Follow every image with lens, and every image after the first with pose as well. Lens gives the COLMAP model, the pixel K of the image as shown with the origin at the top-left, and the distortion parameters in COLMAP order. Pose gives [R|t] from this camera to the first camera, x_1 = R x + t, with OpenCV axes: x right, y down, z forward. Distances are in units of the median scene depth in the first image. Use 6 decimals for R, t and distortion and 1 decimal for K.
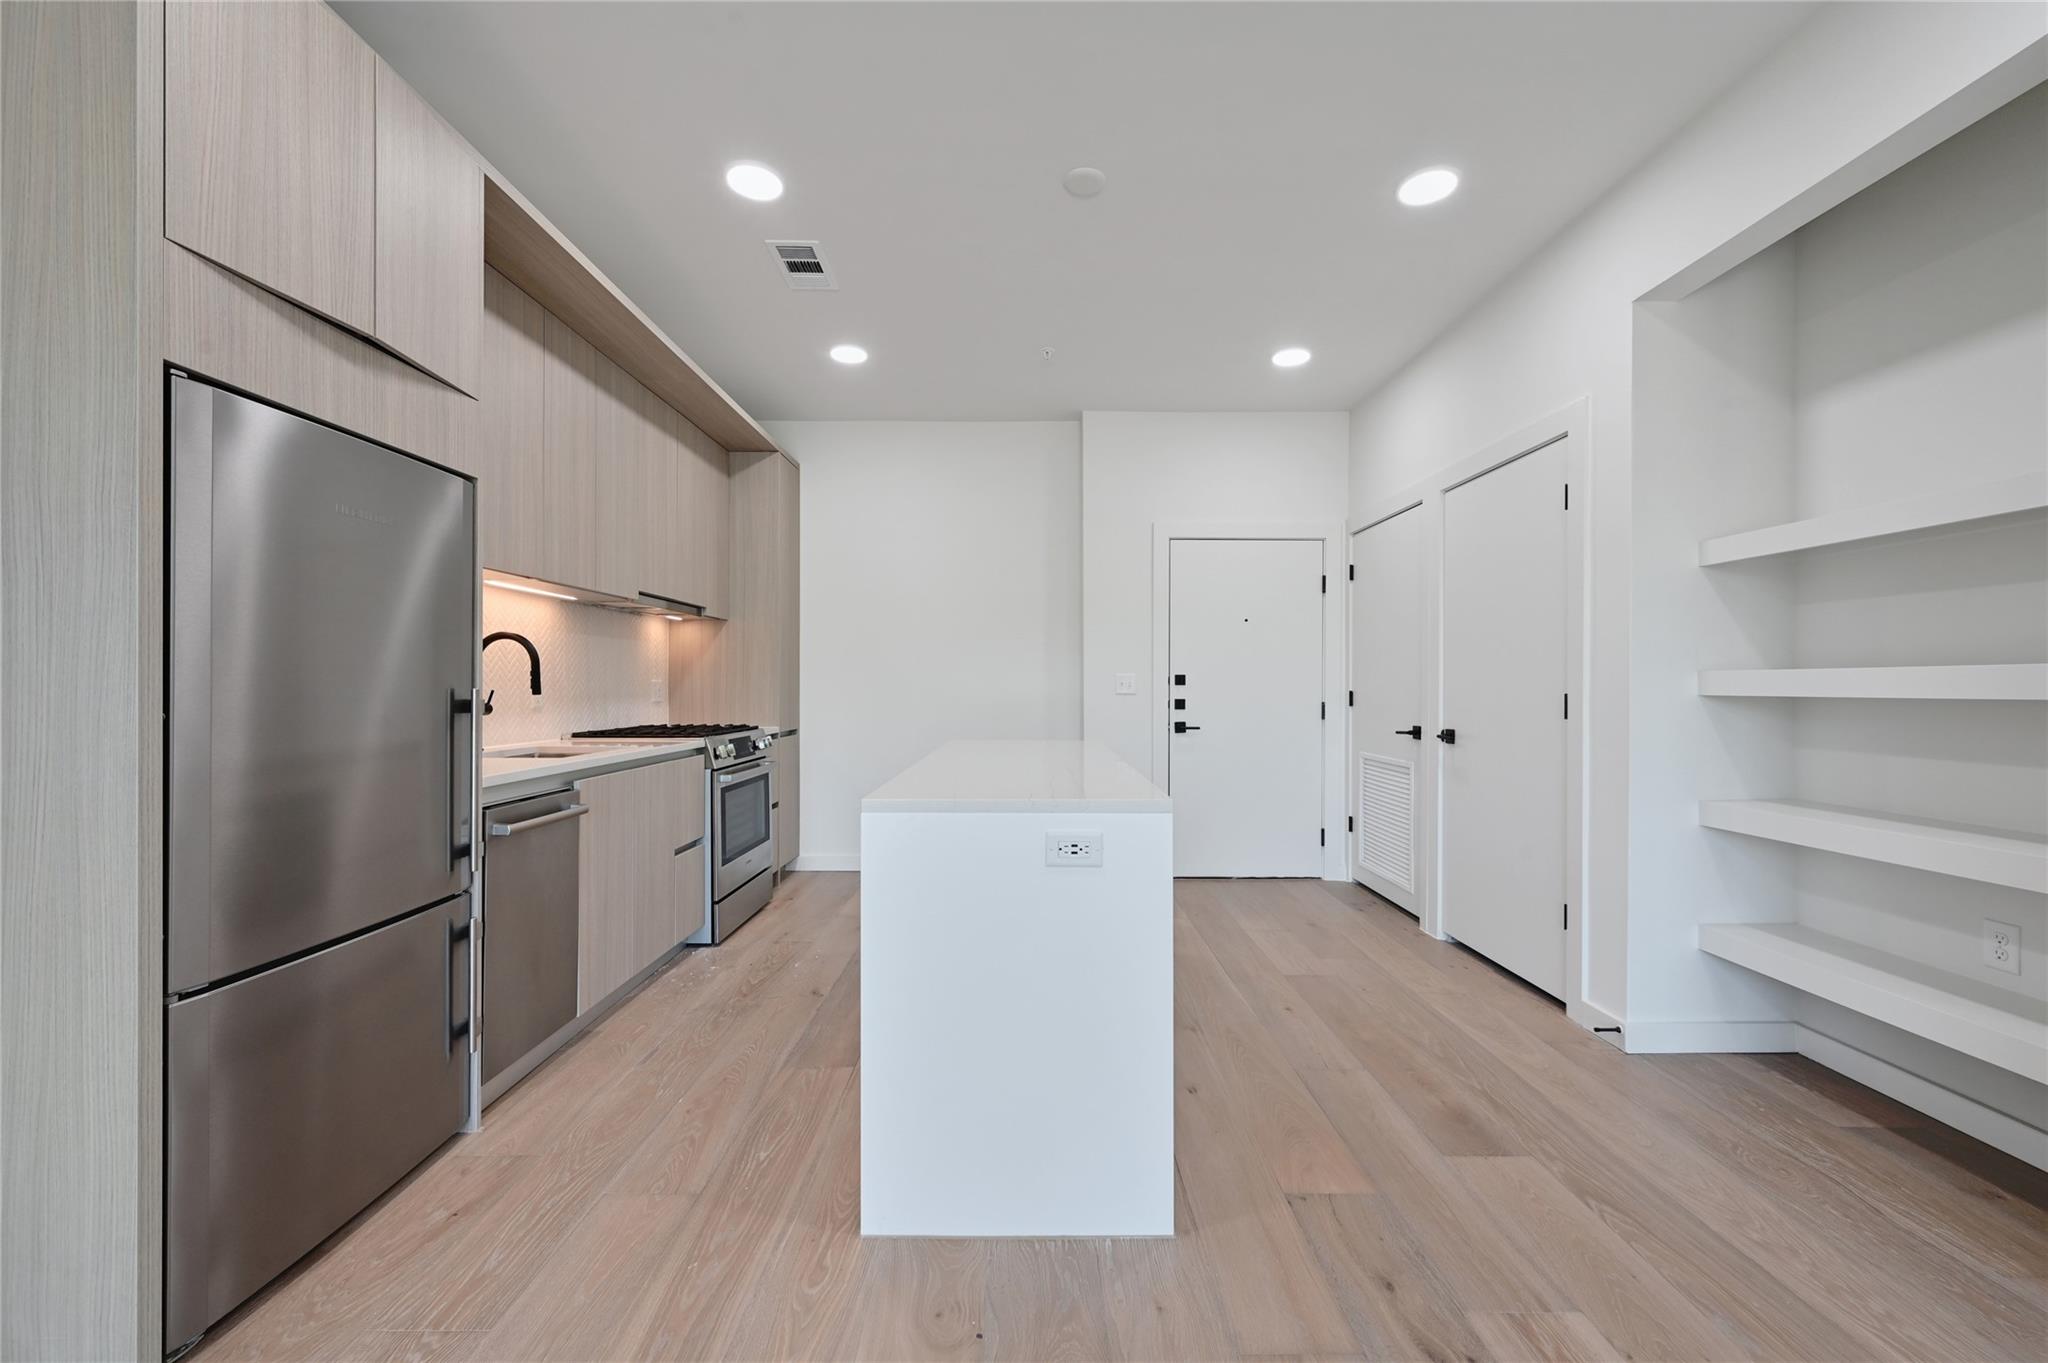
lens RADIAL K [[816.6, 0, 1032.1], [0, 816.6, 683.9], [0, 0, 1]] dist [-0.010599, -0.000211]
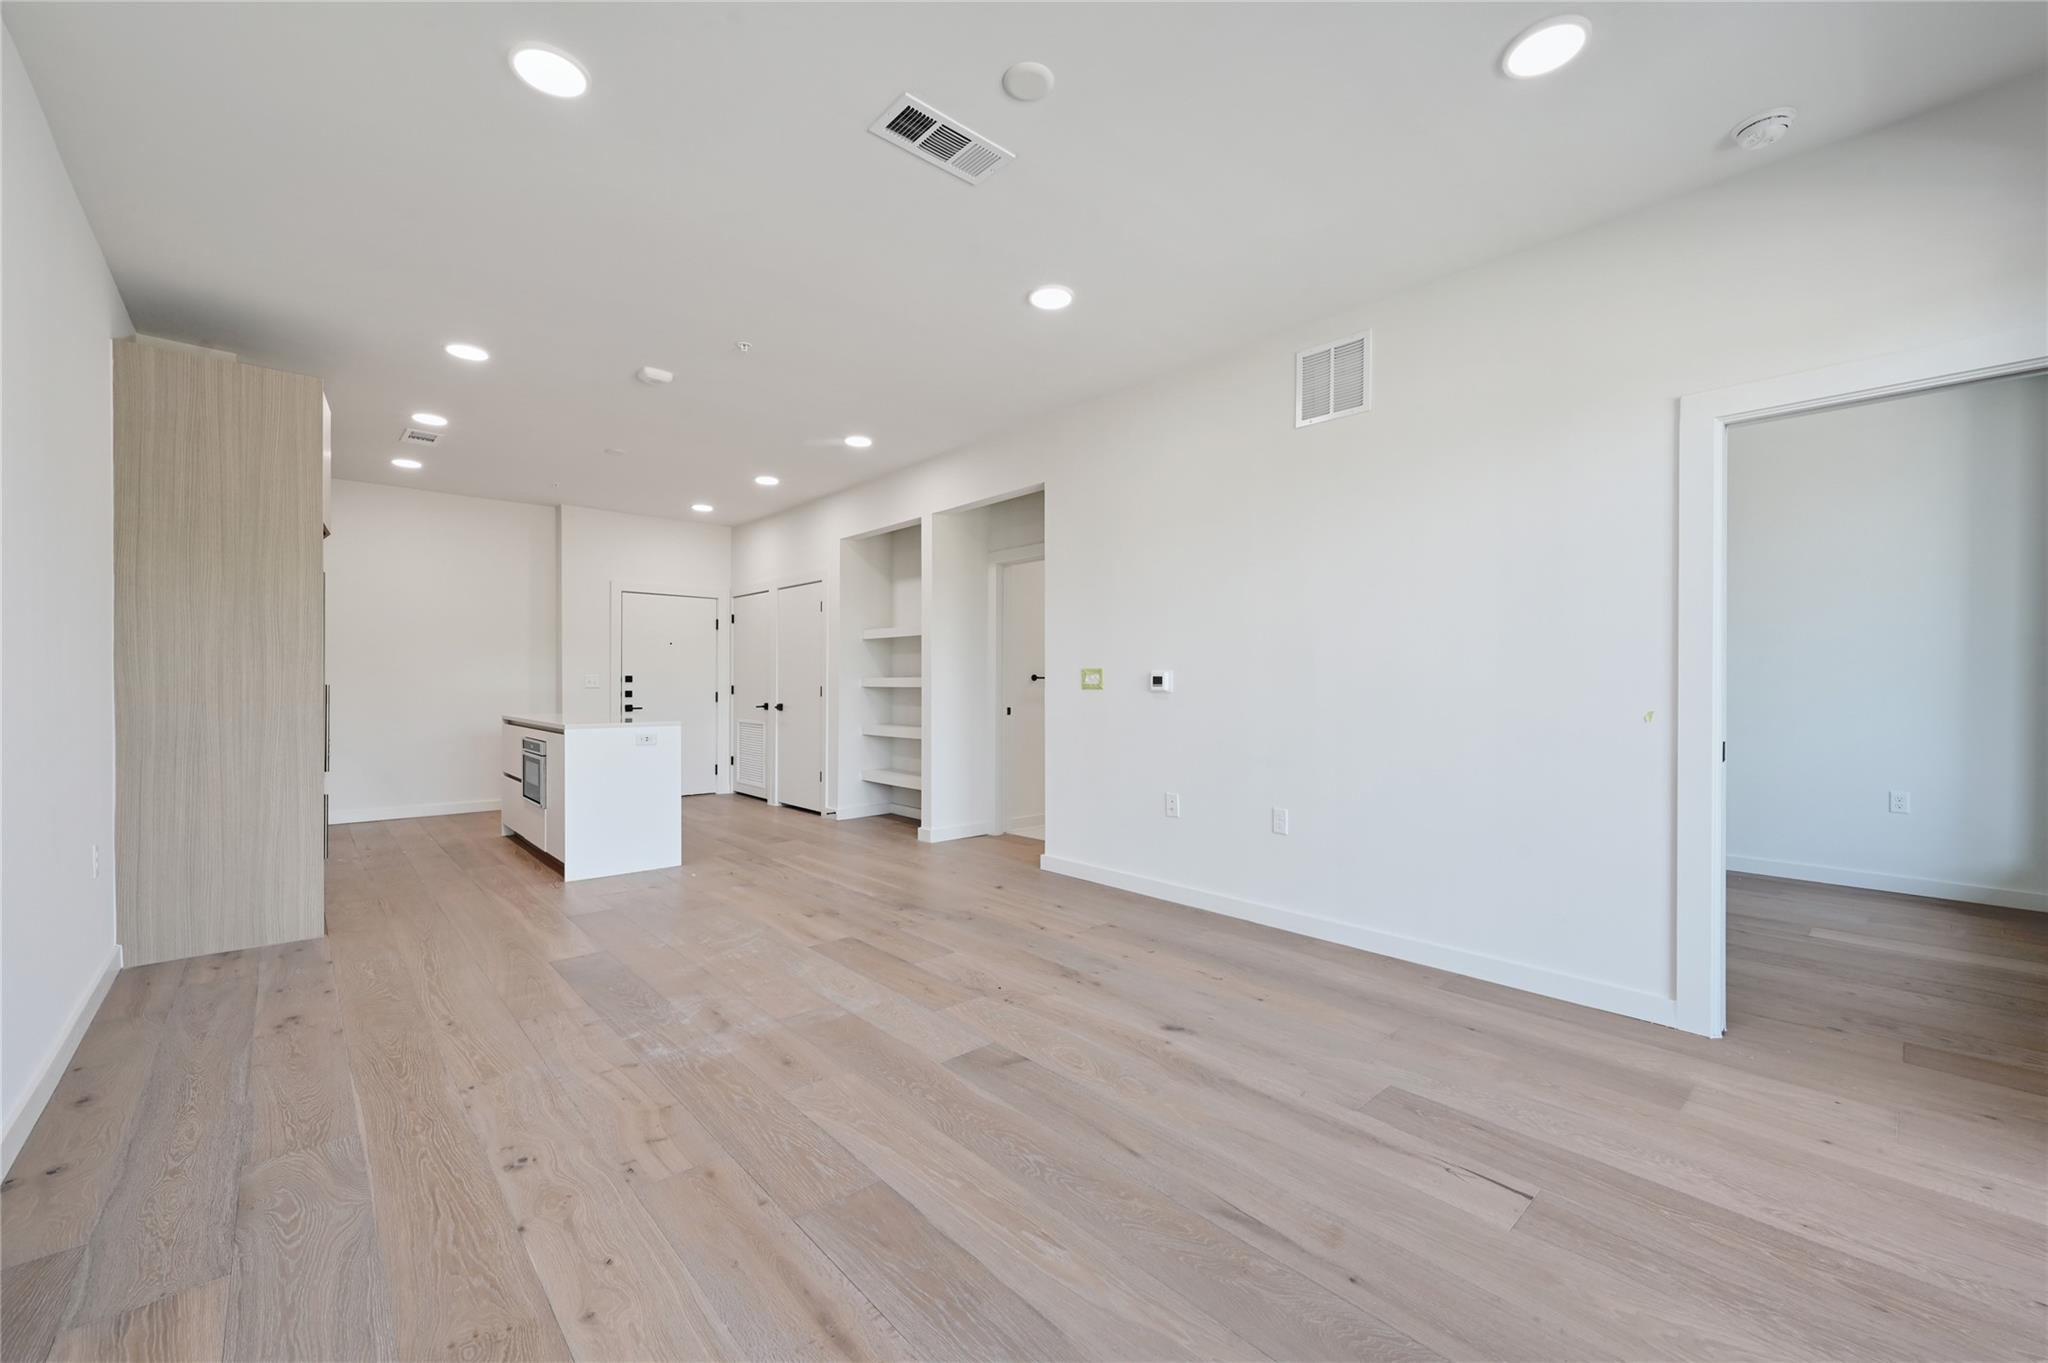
lens RADIAL K [[816.6, 0, 1032.1], [0, 816.6, 683.9], [0, 0, 1]] dist [-0.010599, -0.000211]
pose [[0.743020, -0.000942, 0.669268, -0.416973], [-0.003099, 0.999983, 0.004847, -0.007413], [-0.669262, -0.005675, 0.743005, -1.009378]]
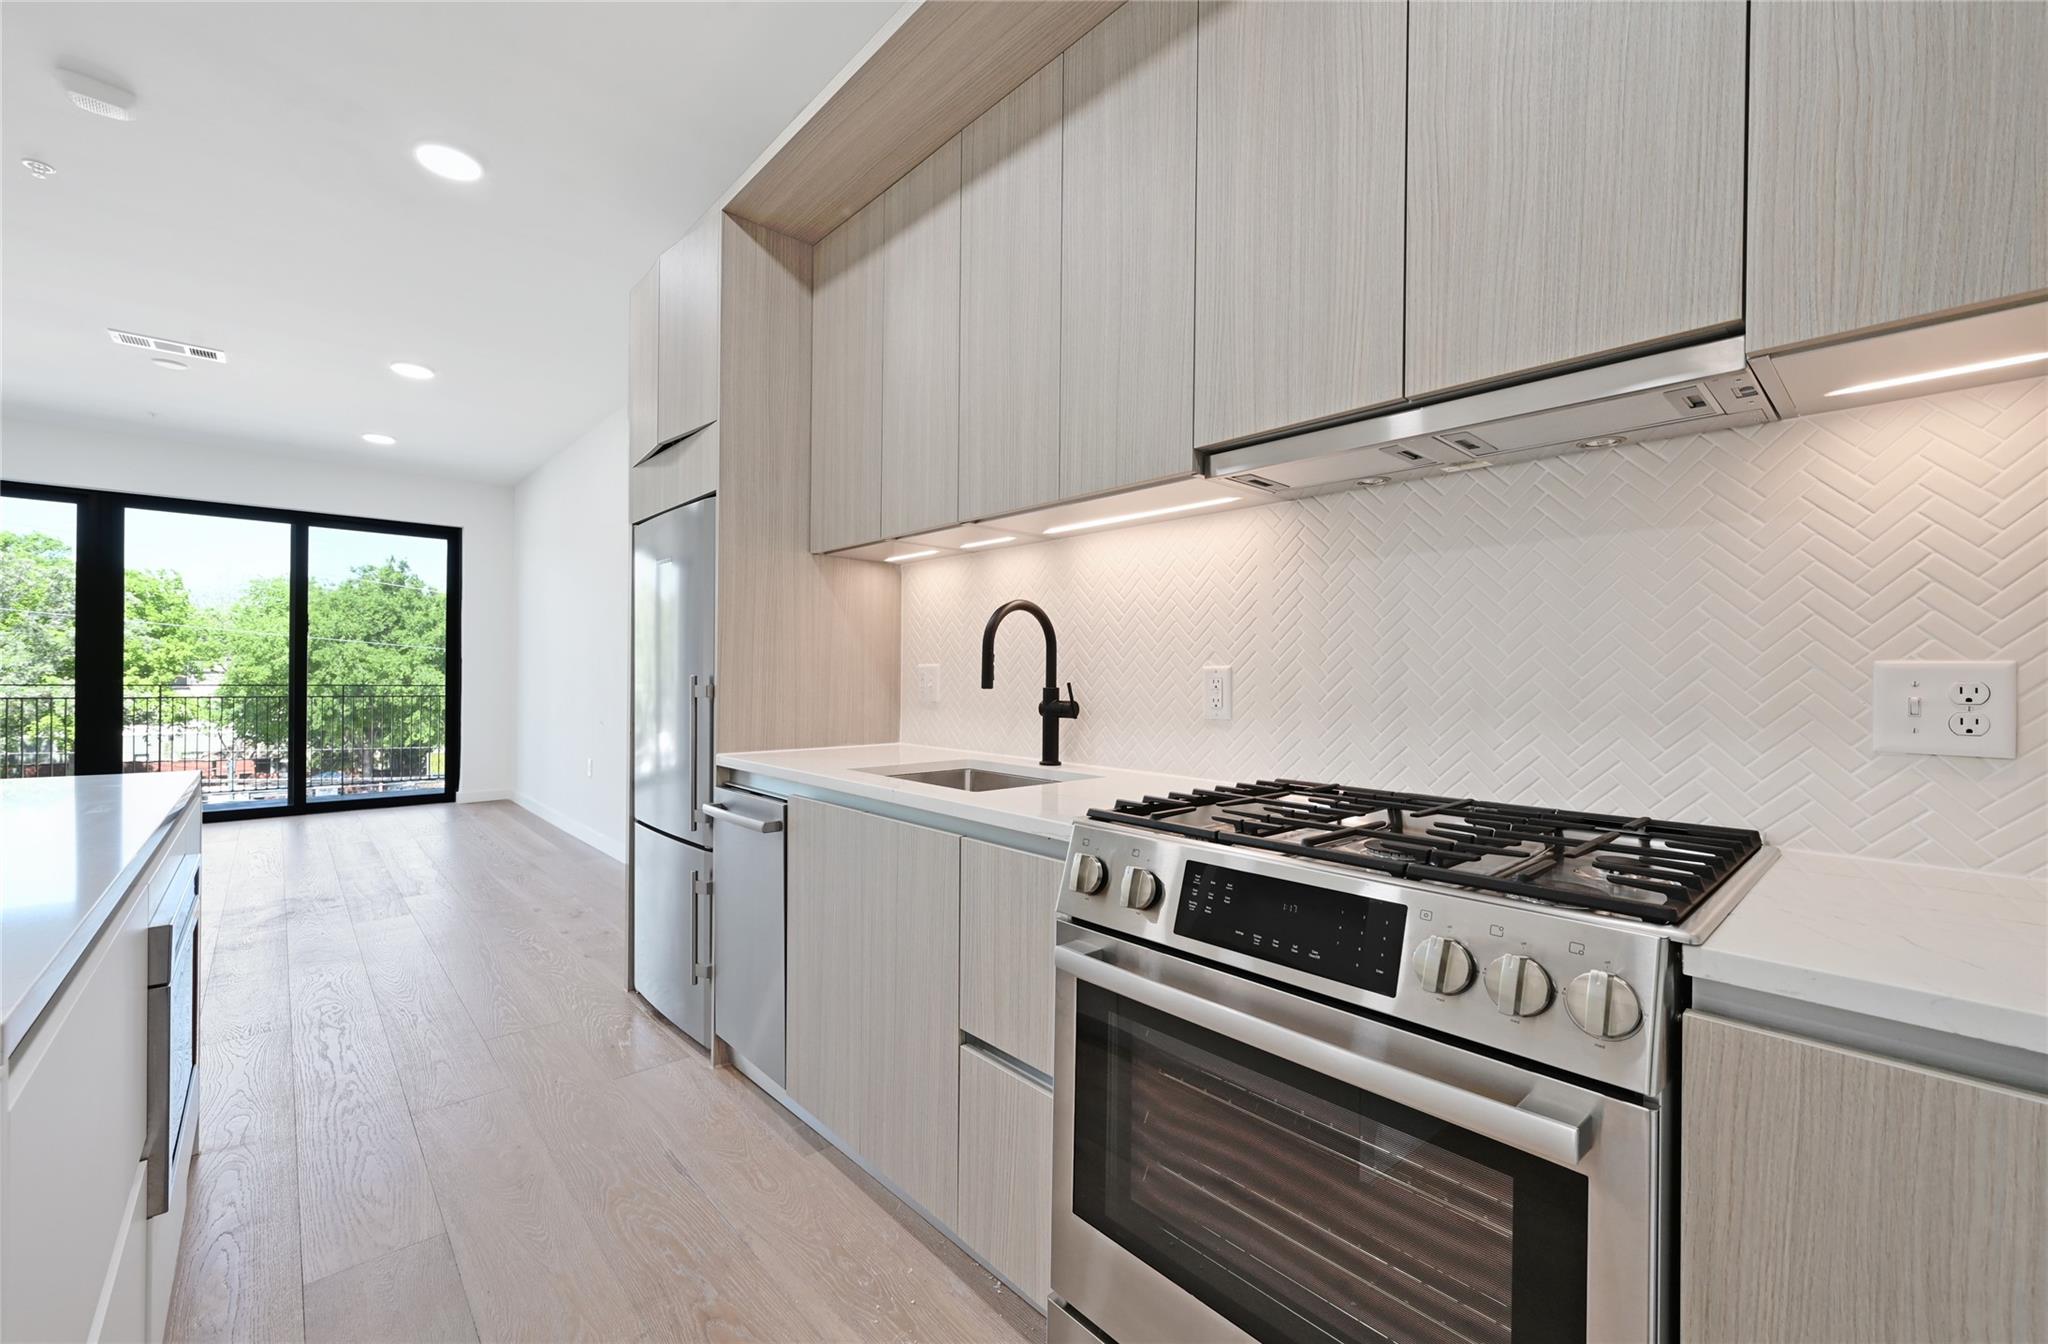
lens RADIAL K [[817.7, 0, 1024.0], [0, 817.7, 672.0], [0, 0, 1]] dist [0.009859, 0.000017]
pose [[-0.743070, -0.010155, -0.669137, -0.136424], [-0.005374, 0.999943, -0.009208, 0.004198], [0.669193, -0.003246, -0.743082, 1.251069]]
